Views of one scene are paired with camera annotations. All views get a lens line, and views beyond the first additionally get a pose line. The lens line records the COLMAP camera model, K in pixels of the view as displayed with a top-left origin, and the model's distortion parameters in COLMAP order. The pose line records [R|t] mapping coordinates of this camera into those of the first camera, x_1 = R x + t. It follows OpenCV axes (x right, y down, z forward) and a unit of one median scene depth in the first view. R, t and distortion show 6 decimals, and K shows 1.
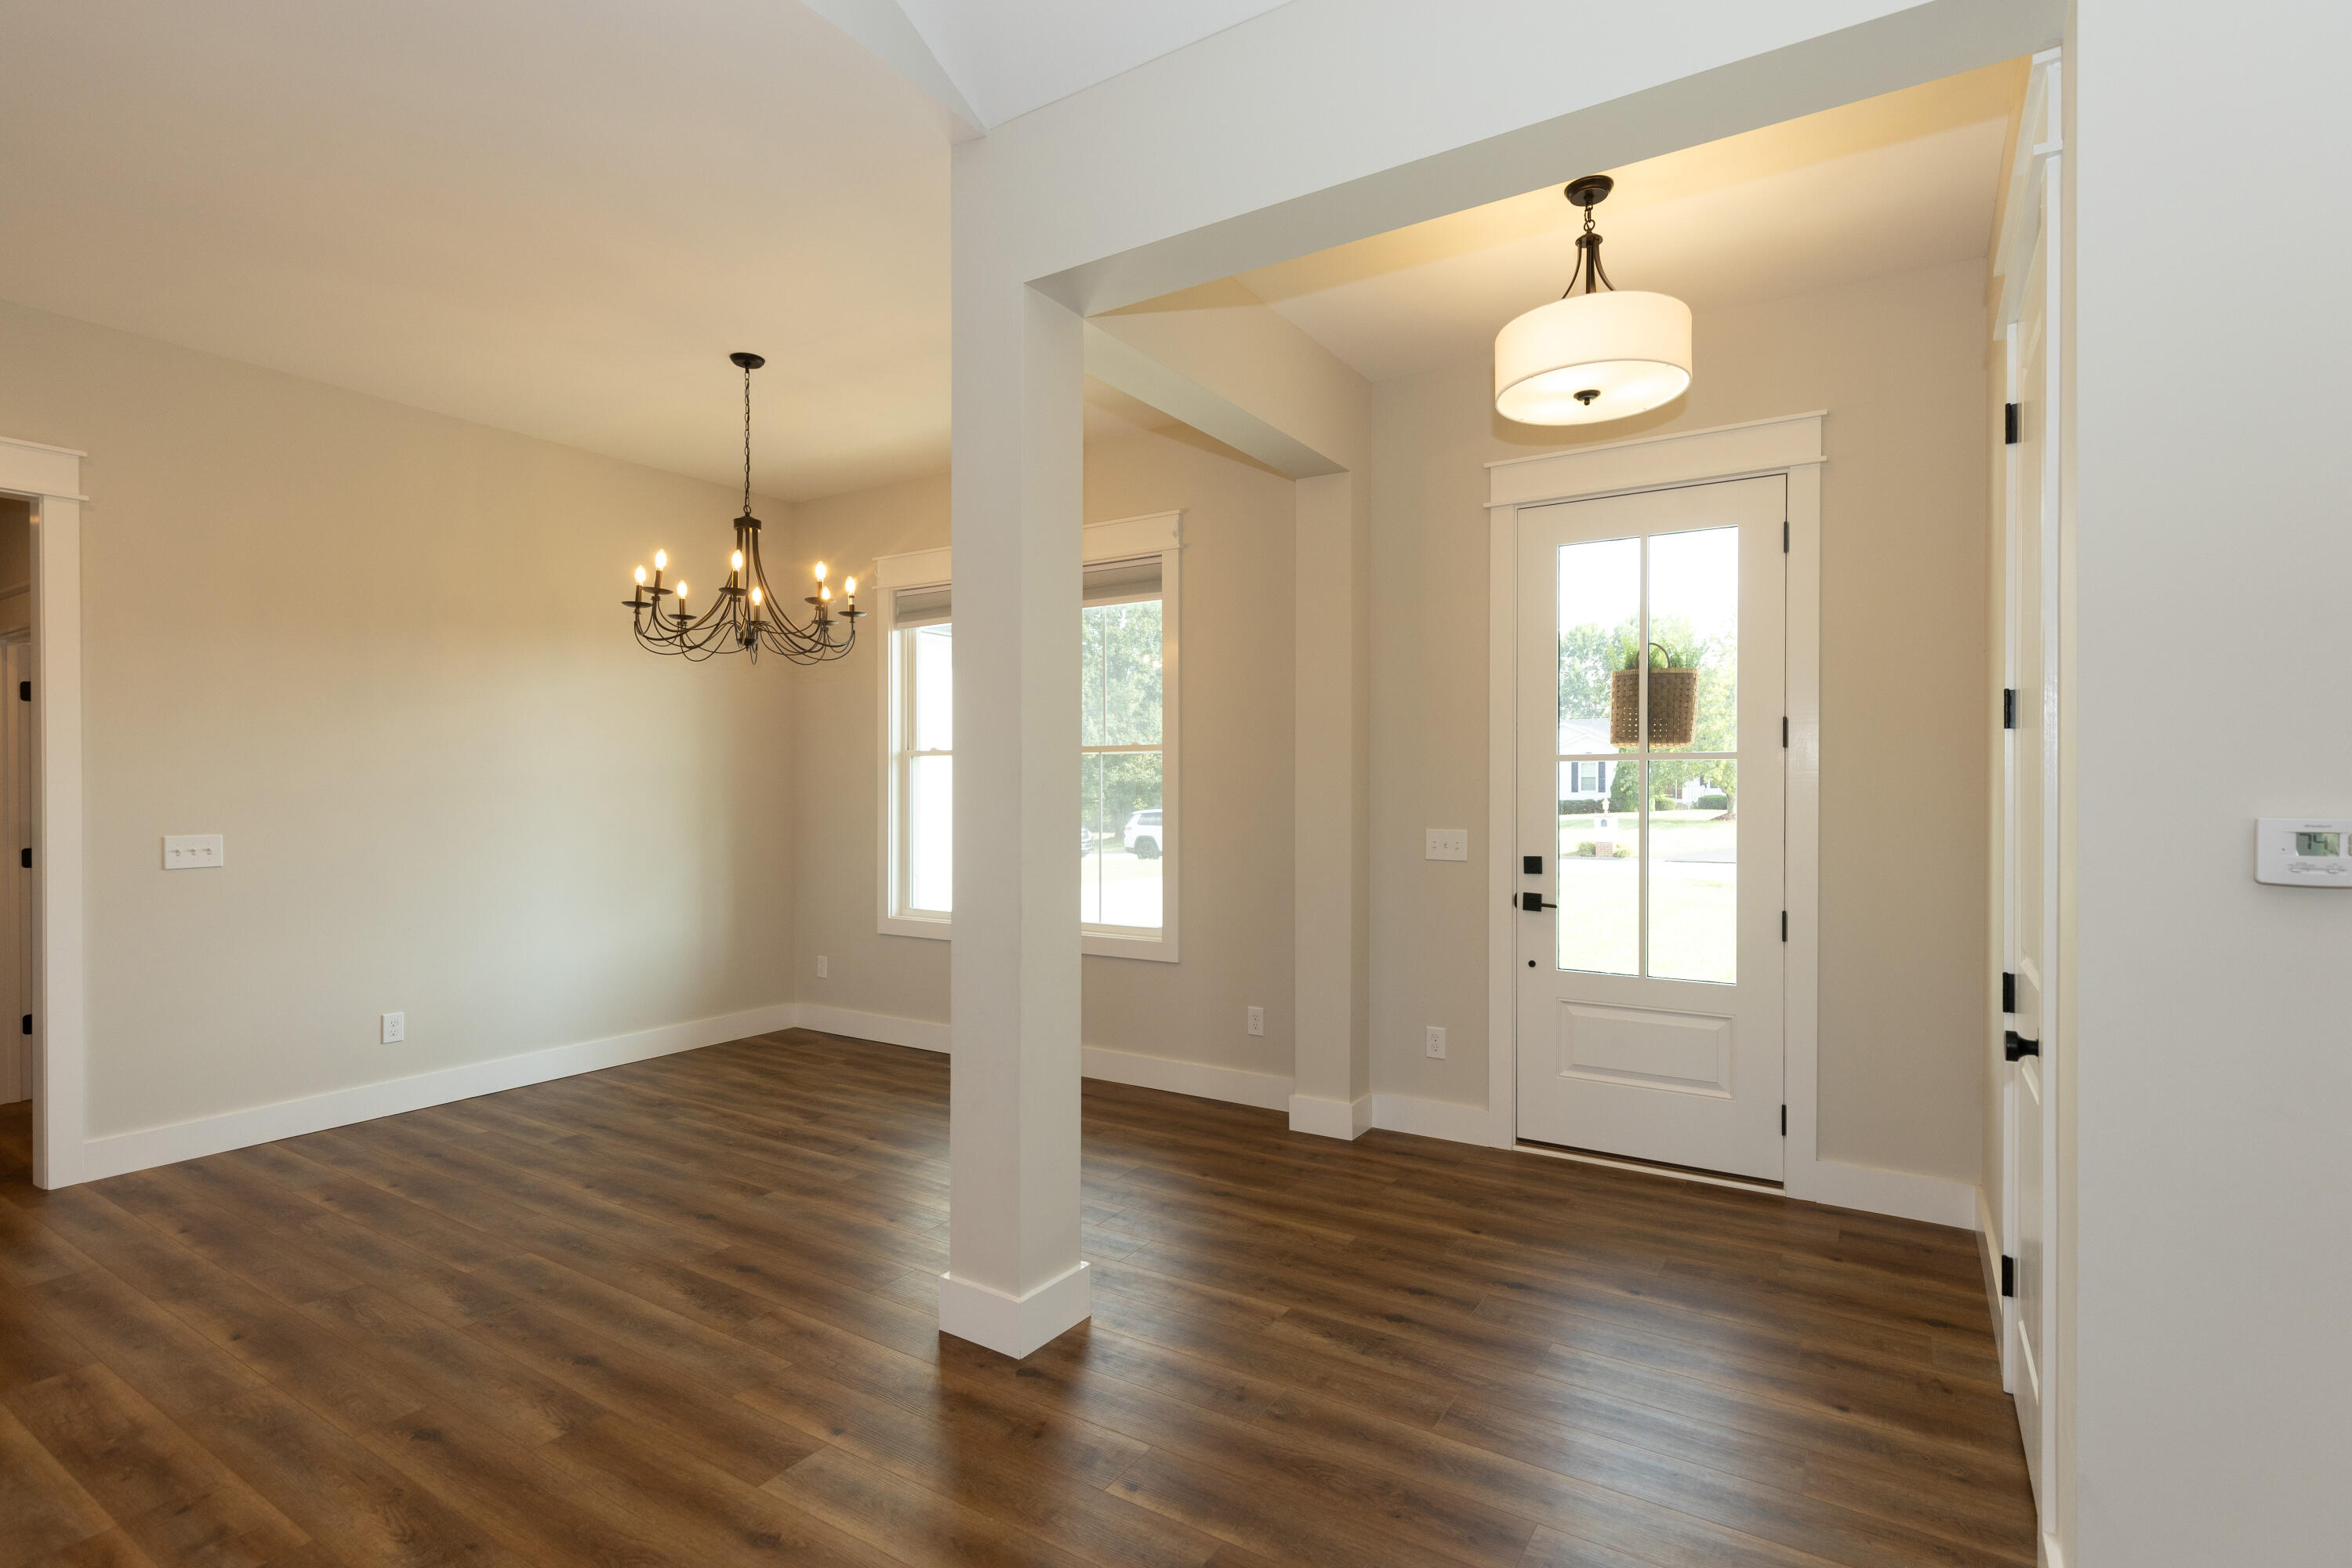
lens RADIAL K [[1126.7, 0, 1176.2], [0, 1126.7, 789.1], [0, 0, 1]] dist [0.003076, -0.000176]
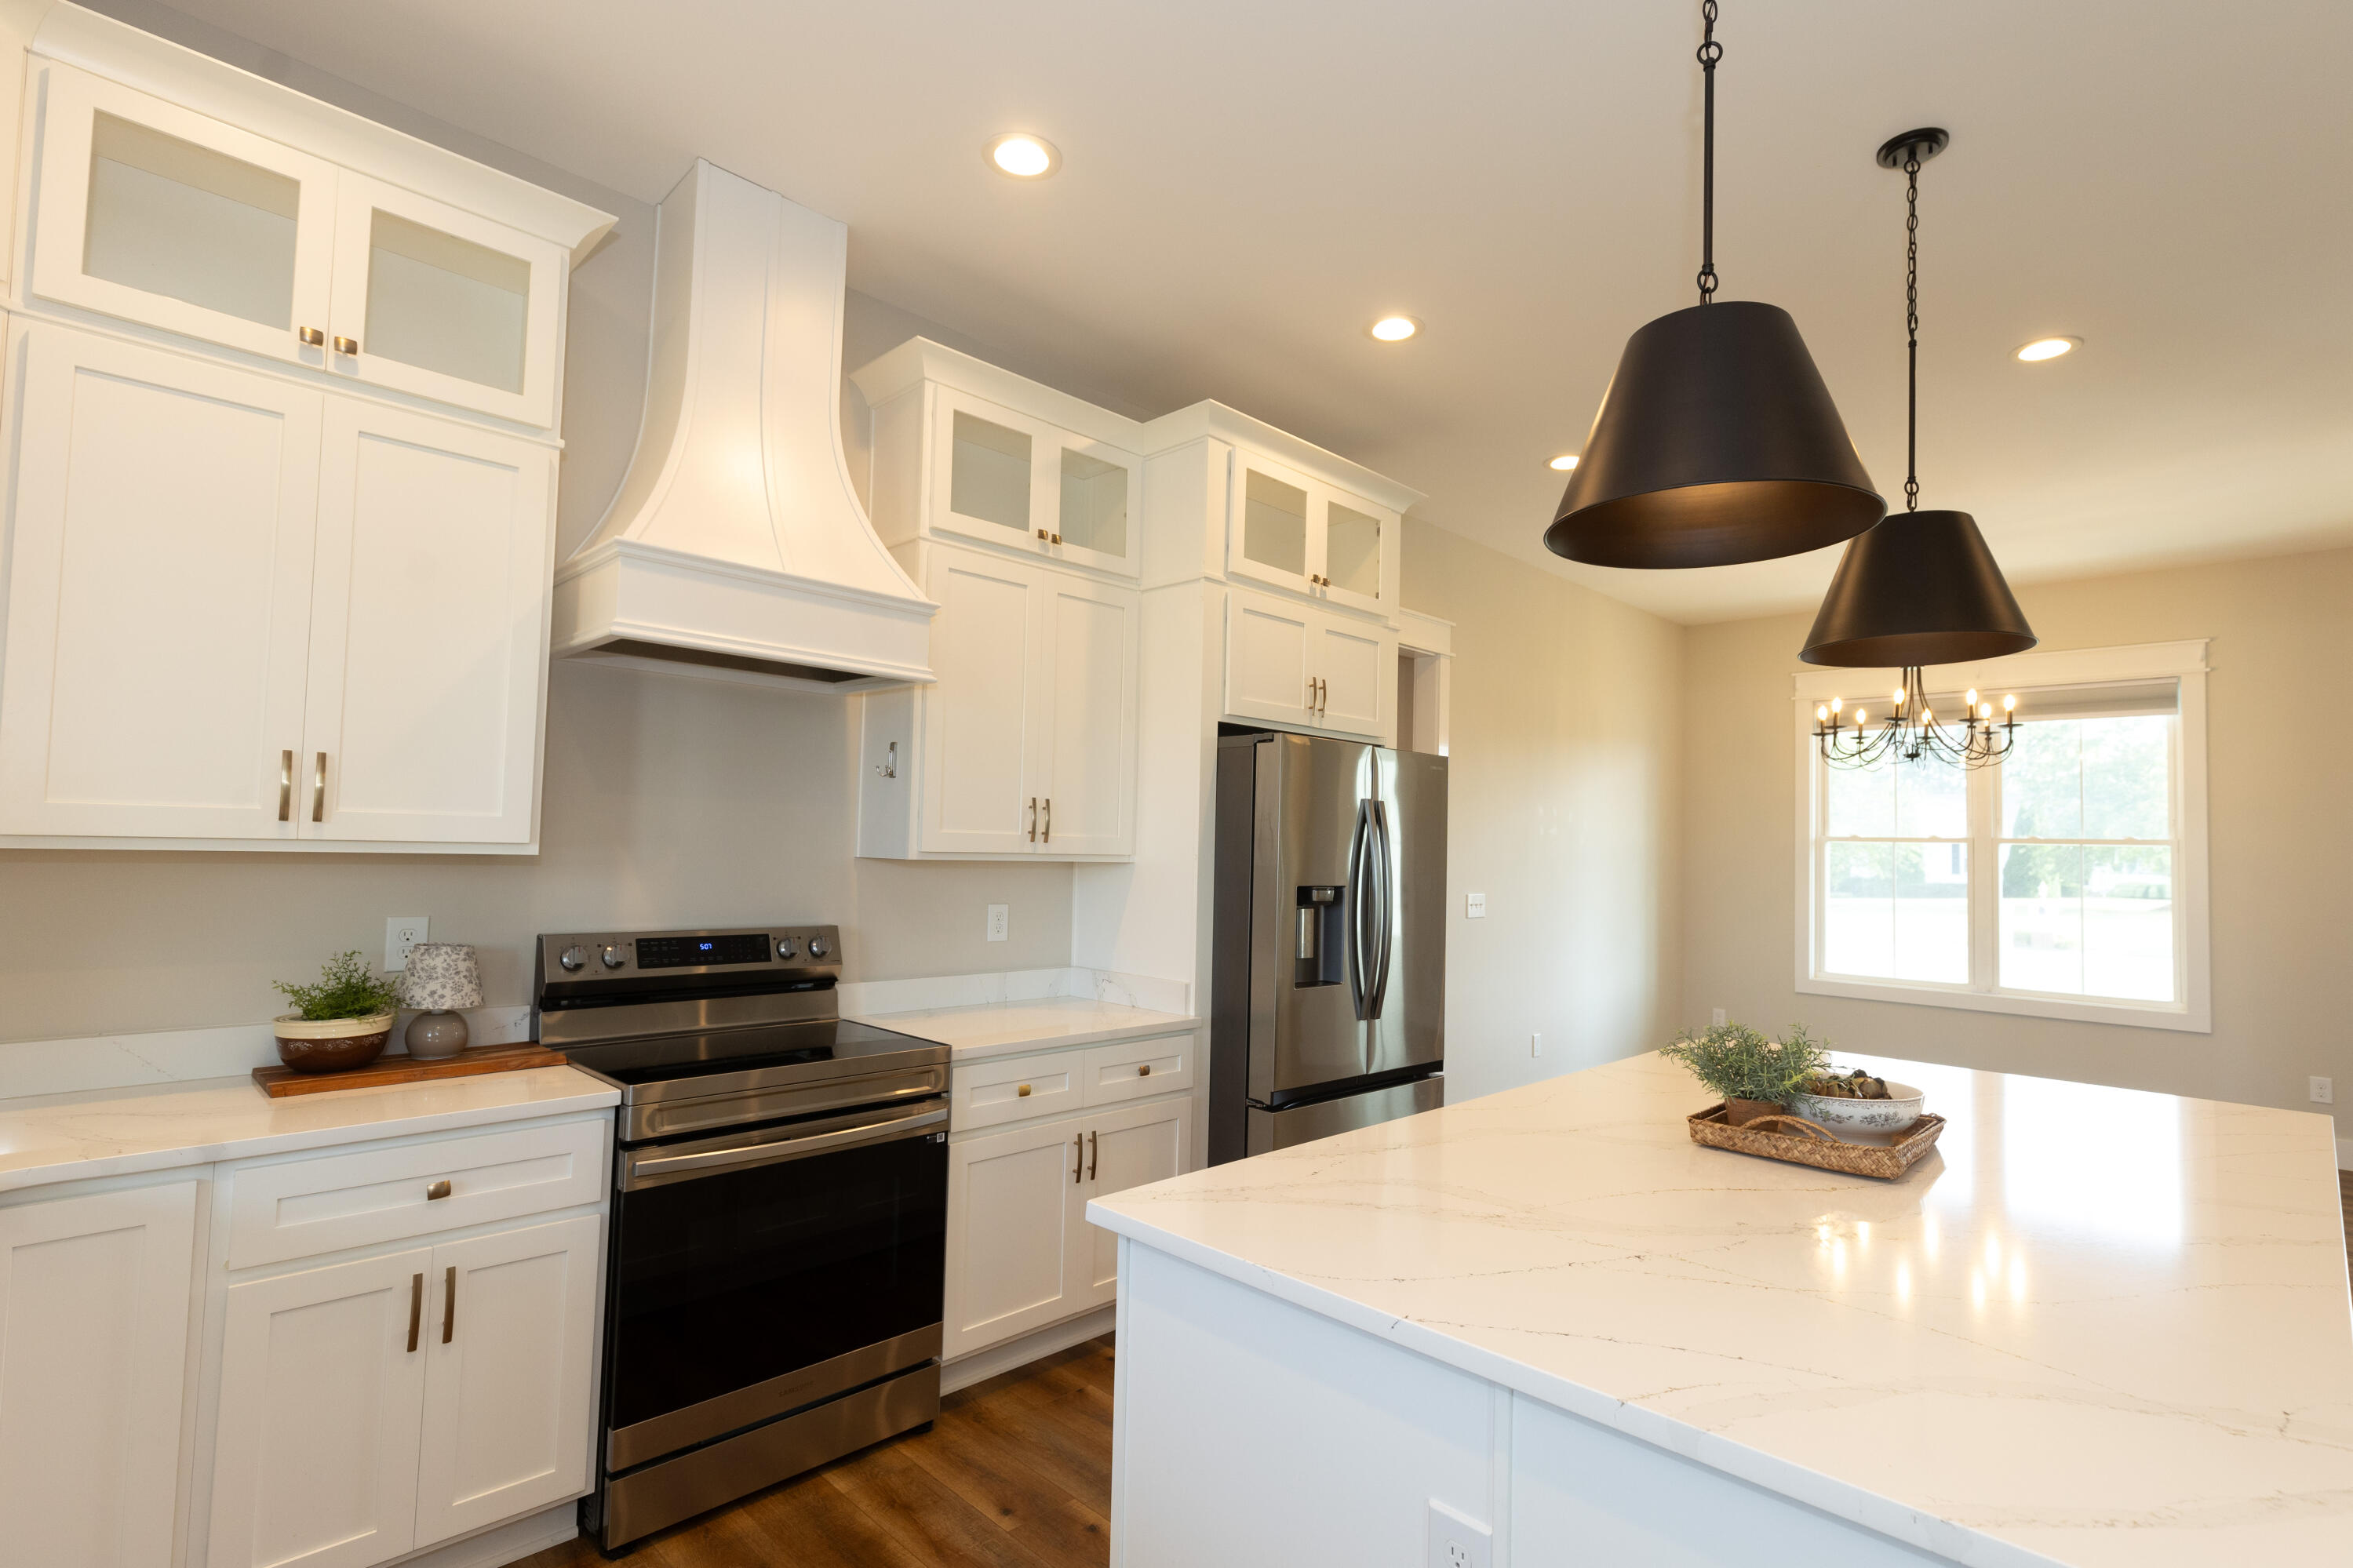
lens RADIAL K [[1081.3, 0, 1217.5], [0, 1081.3, 797.9], [0, 0, 1]] dist [-0.000161, 0.000075]
pose [[0.974932, 0.016528, -0.221888, -0.726571], [-0.028146, 0.998387, -0.049301, -0.000949], [0.220715, 0.054311, 0.973825, -0.295151]]
